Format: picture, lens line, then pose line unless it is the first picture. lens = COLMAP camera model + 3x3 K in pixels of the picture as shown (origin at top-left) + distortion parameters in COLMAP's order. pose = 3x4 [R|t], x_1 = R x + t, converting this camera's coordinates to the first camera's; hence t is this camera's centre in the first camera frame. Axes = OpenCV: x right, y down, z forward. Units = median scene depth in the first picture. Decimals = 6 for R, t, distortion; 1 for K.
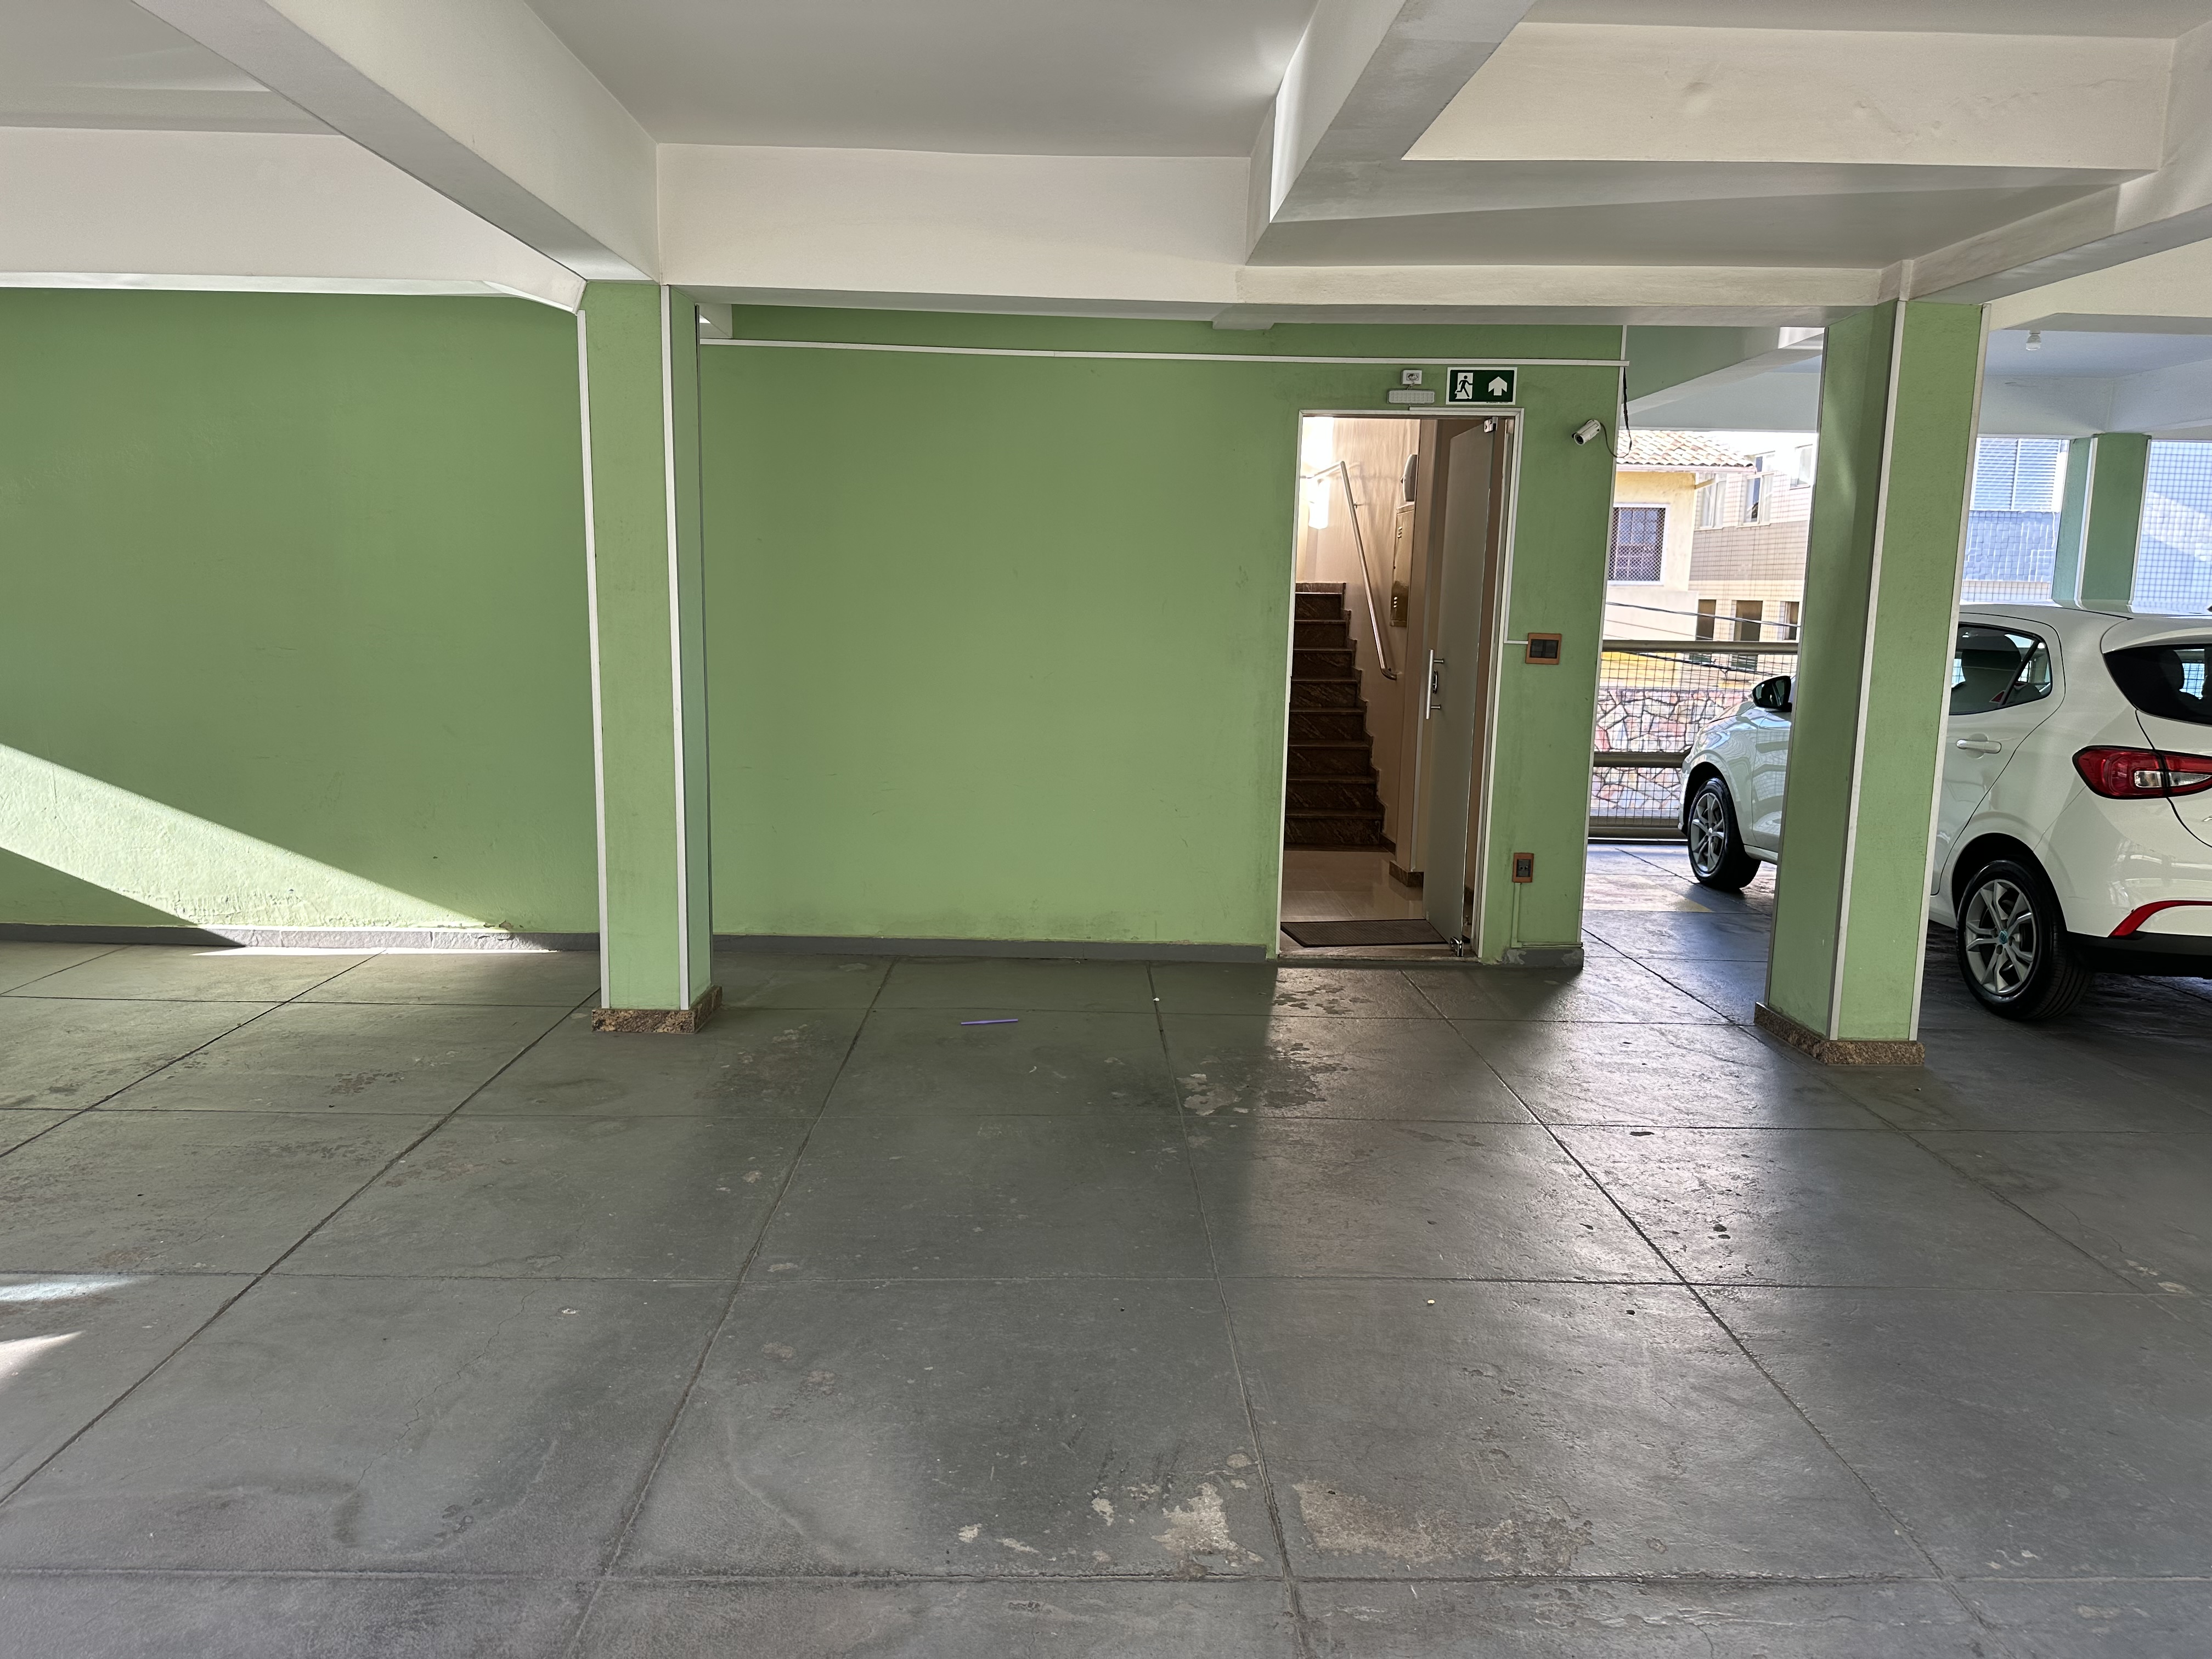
lens RADIAL K [[1561.6, 0, 1106.0], [0, 1561.6, 829.5], [0, 0, 1]] dist [0.007746, -0.002256]
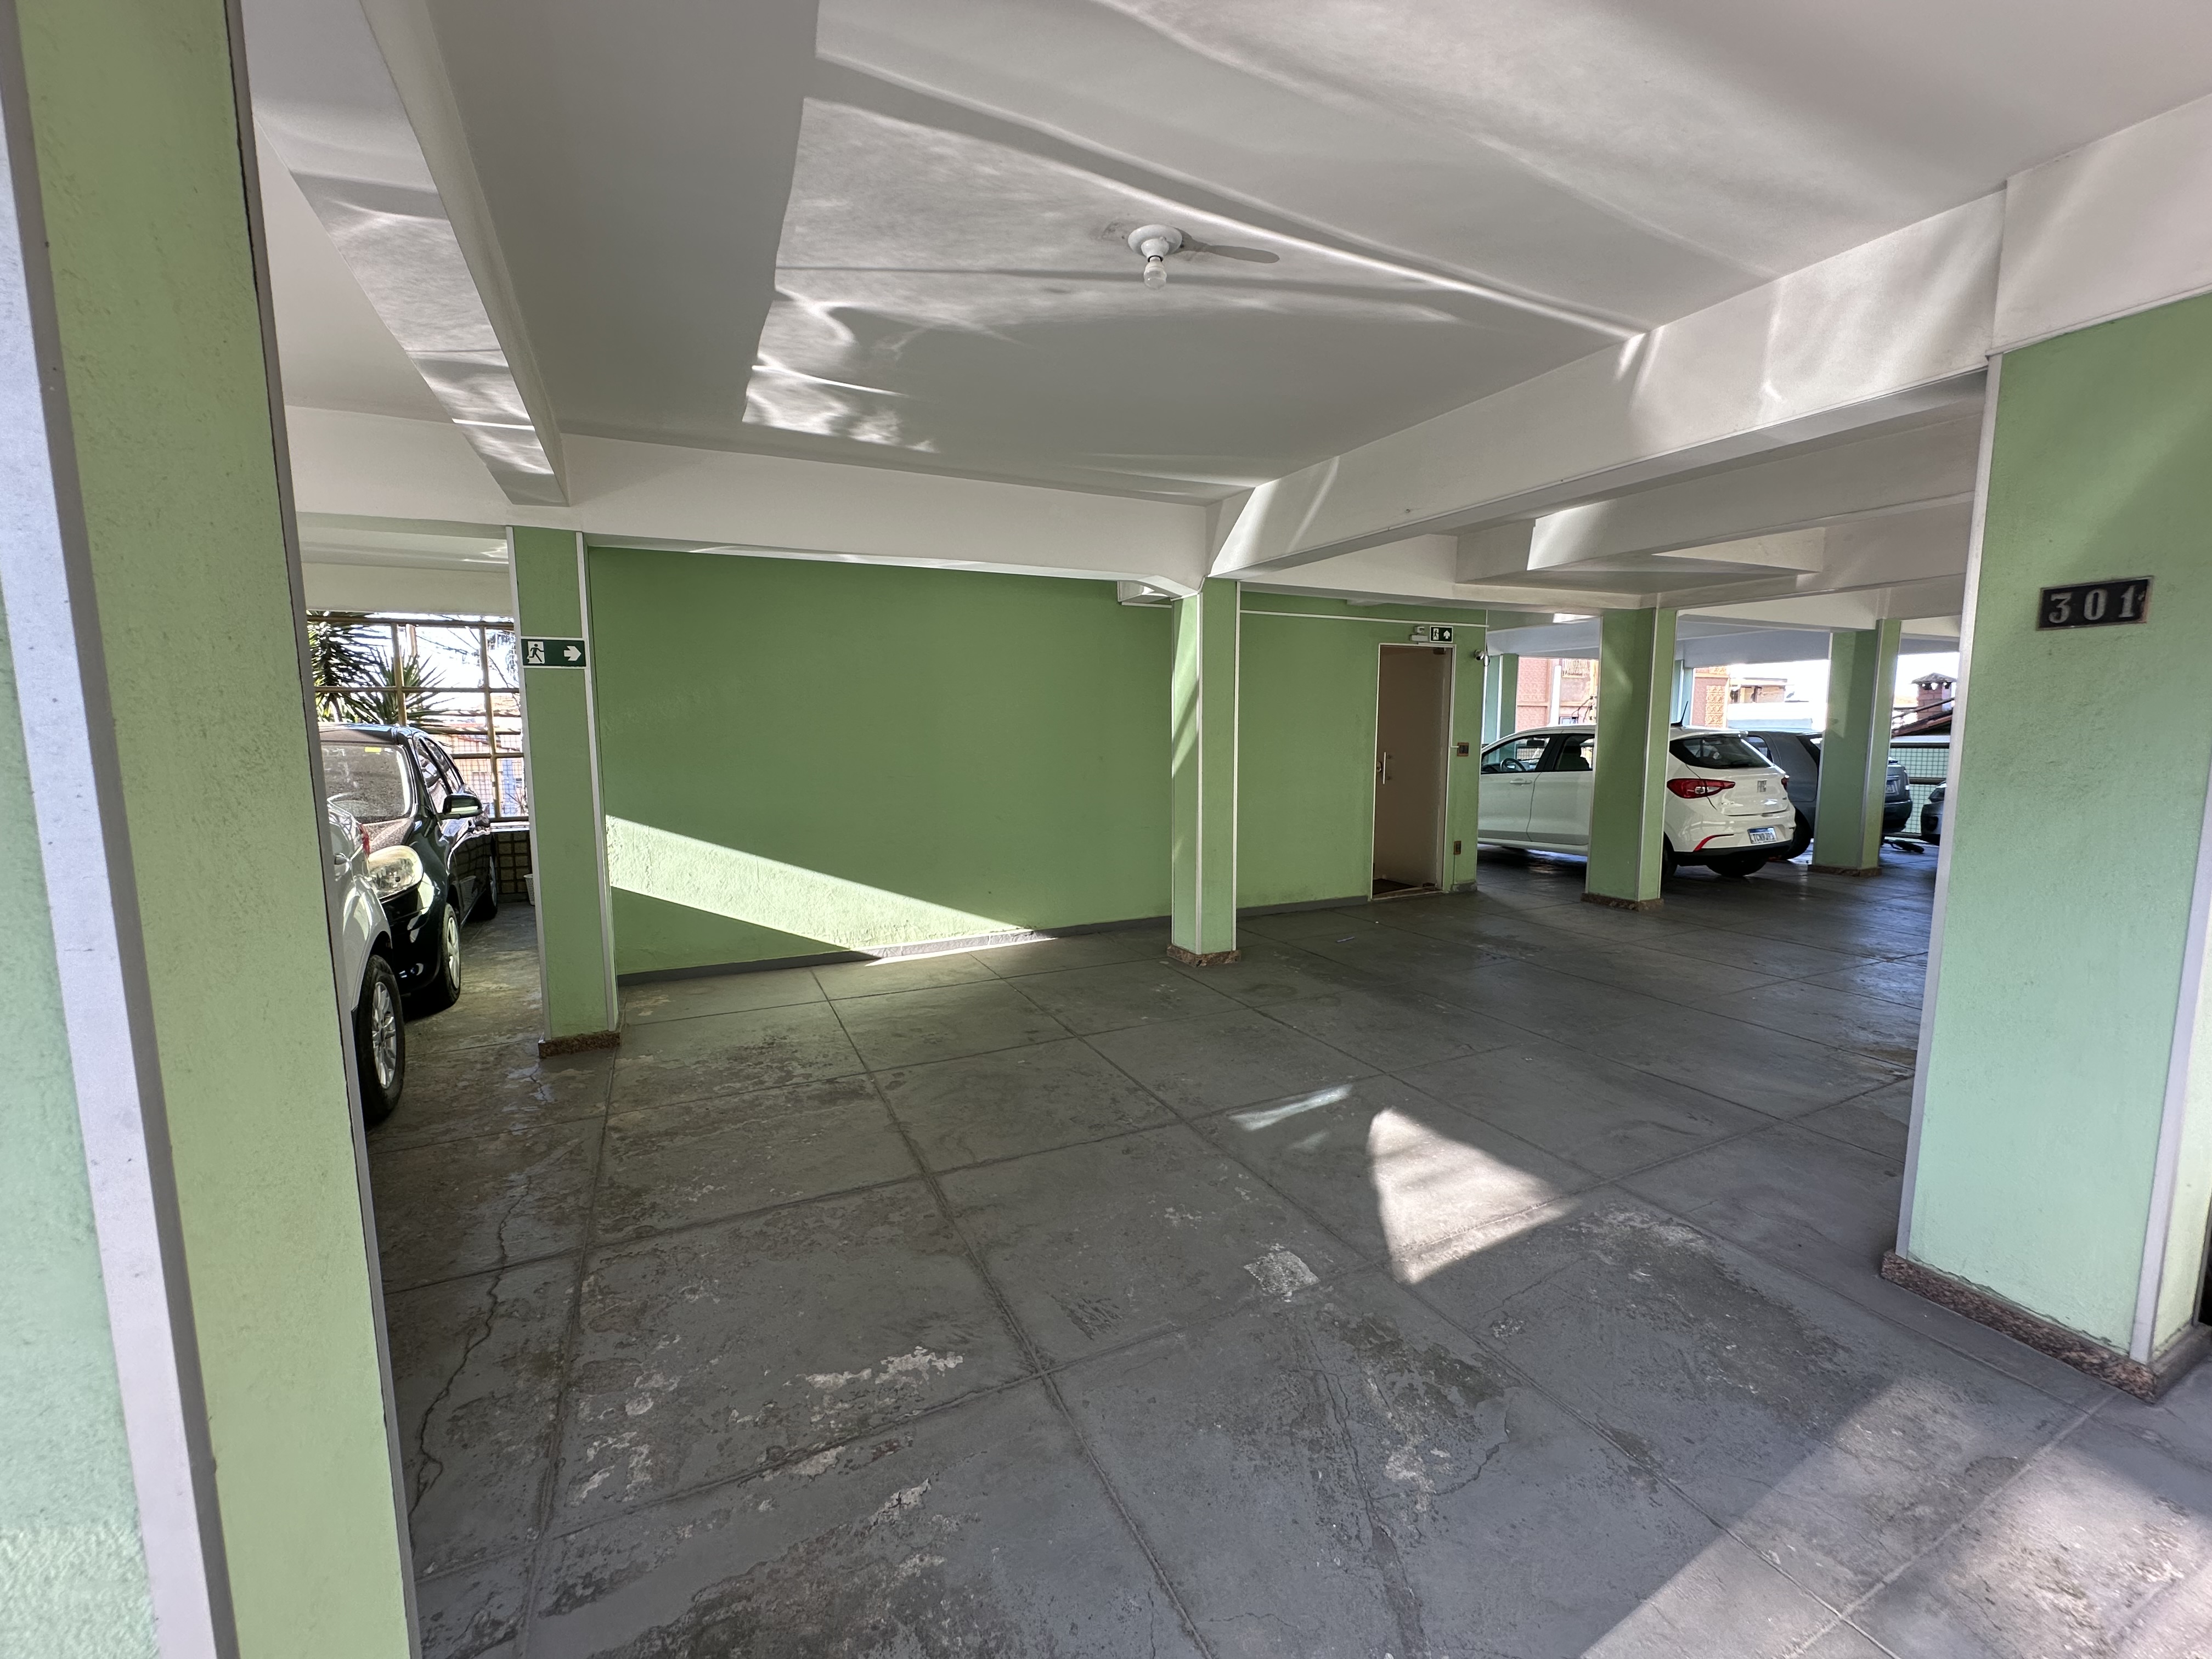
lens RADIAL K [[888.7, 0, 1105.0], [0, 888.7, 828.4], [0, 0, 1]] dist [-0.002584, 0.000982]
pose [[0.908905, -0.071492, 0.410828, -0.853346], [0.087878, 0.995908, -0.021110, -0.024683], [-0.407638, 0.055290, 0.911468, 0.056680]]
